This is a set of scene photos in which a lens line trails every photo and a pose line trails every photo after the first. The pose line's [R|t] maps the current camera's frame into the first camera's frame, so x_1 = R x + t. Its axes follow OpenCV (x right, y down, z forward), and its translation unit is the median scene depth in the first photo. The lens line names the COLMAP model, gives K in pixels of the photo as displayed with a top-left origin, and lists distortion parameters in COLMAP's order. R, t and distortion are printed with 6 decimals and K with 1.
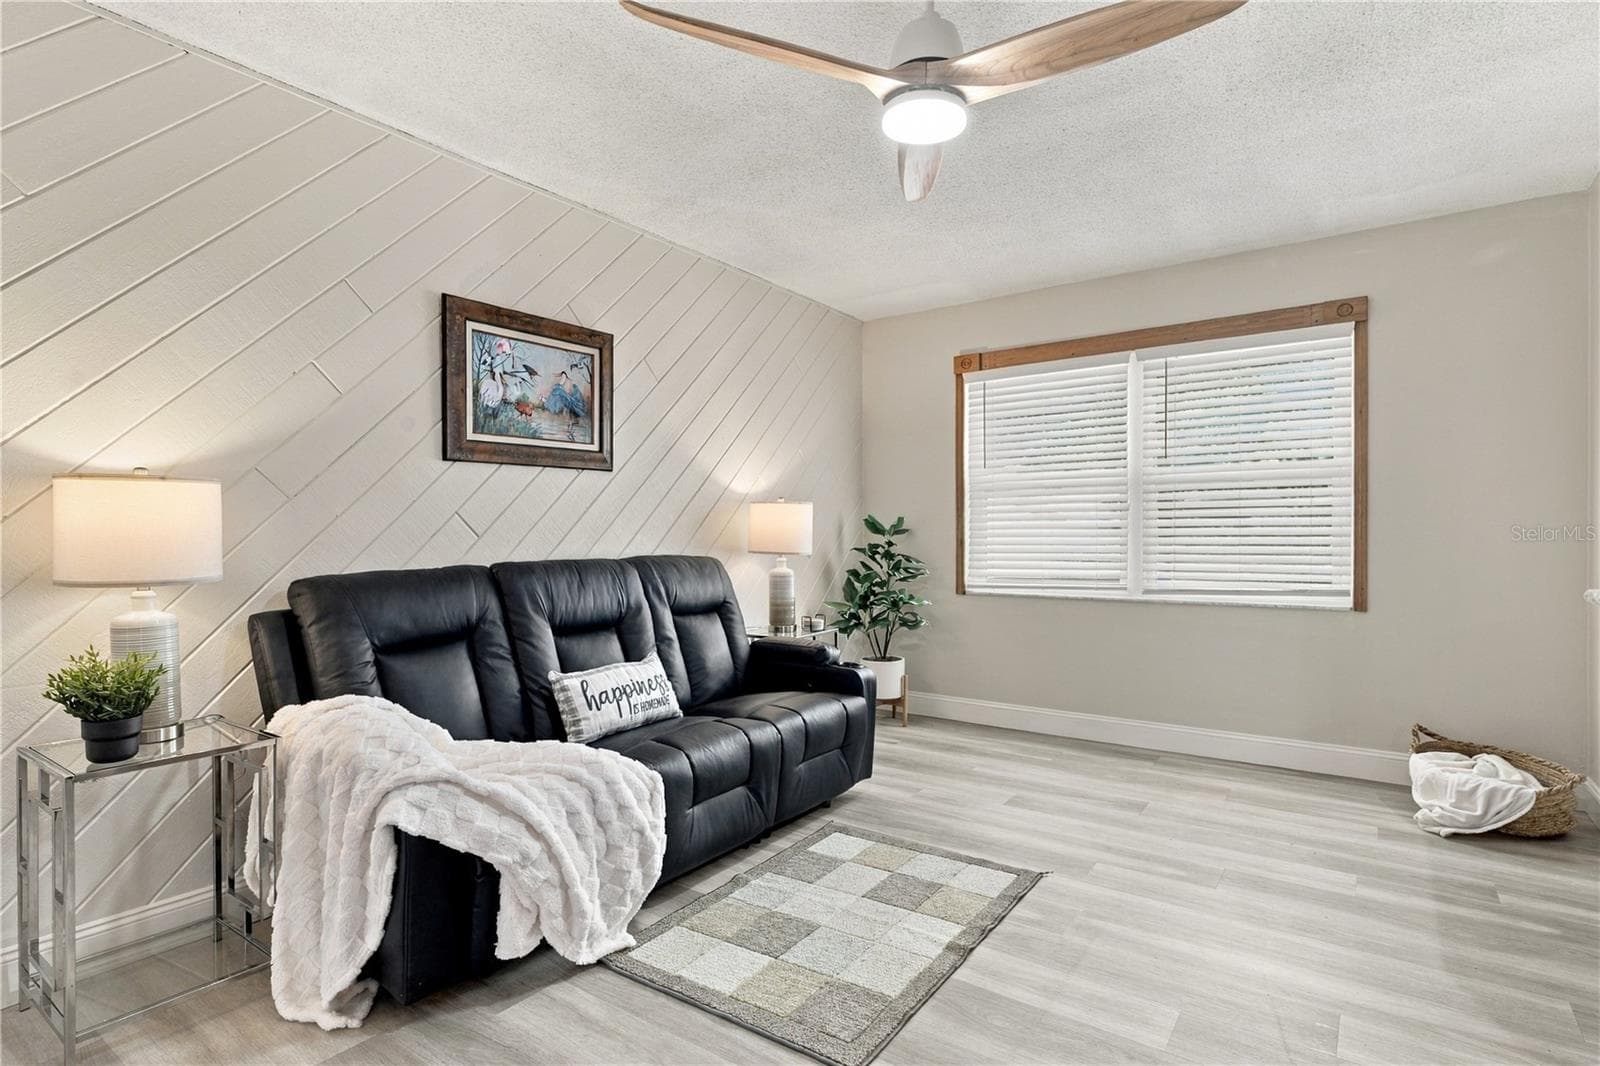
lens RADIAL K [[813.0, 0, 807.1], [0, 813.0, 550.8], [0, 0, 1]] dist [0.000402, 0.000246]
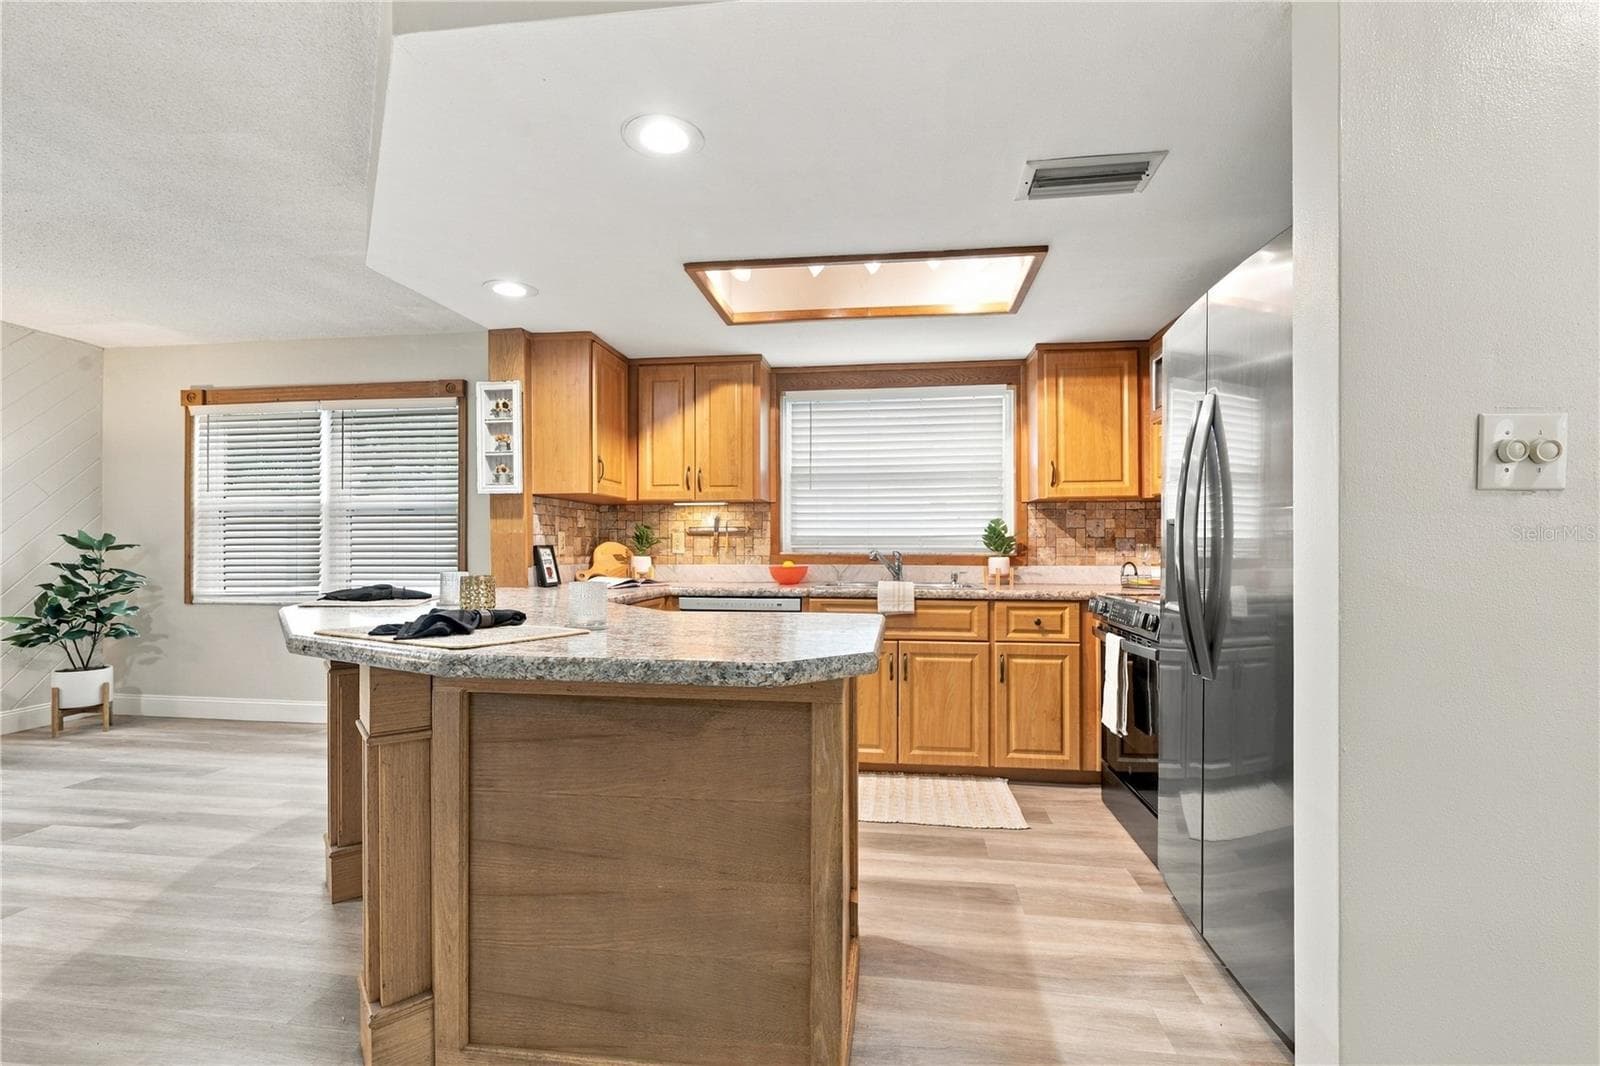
lens RADIAL K [[699.2, 0, 806.6], [0, 699.2, 542.9], [0, 0, 1]] dist [0.003532, 0.000664]
pose [[0.885674, 0.009786, 0.464204, 0.771363], [0.003710, 0.999597, -0.028151, -0.000546], [-0.464292, 0.026655, 0.885281, -0.372724]]
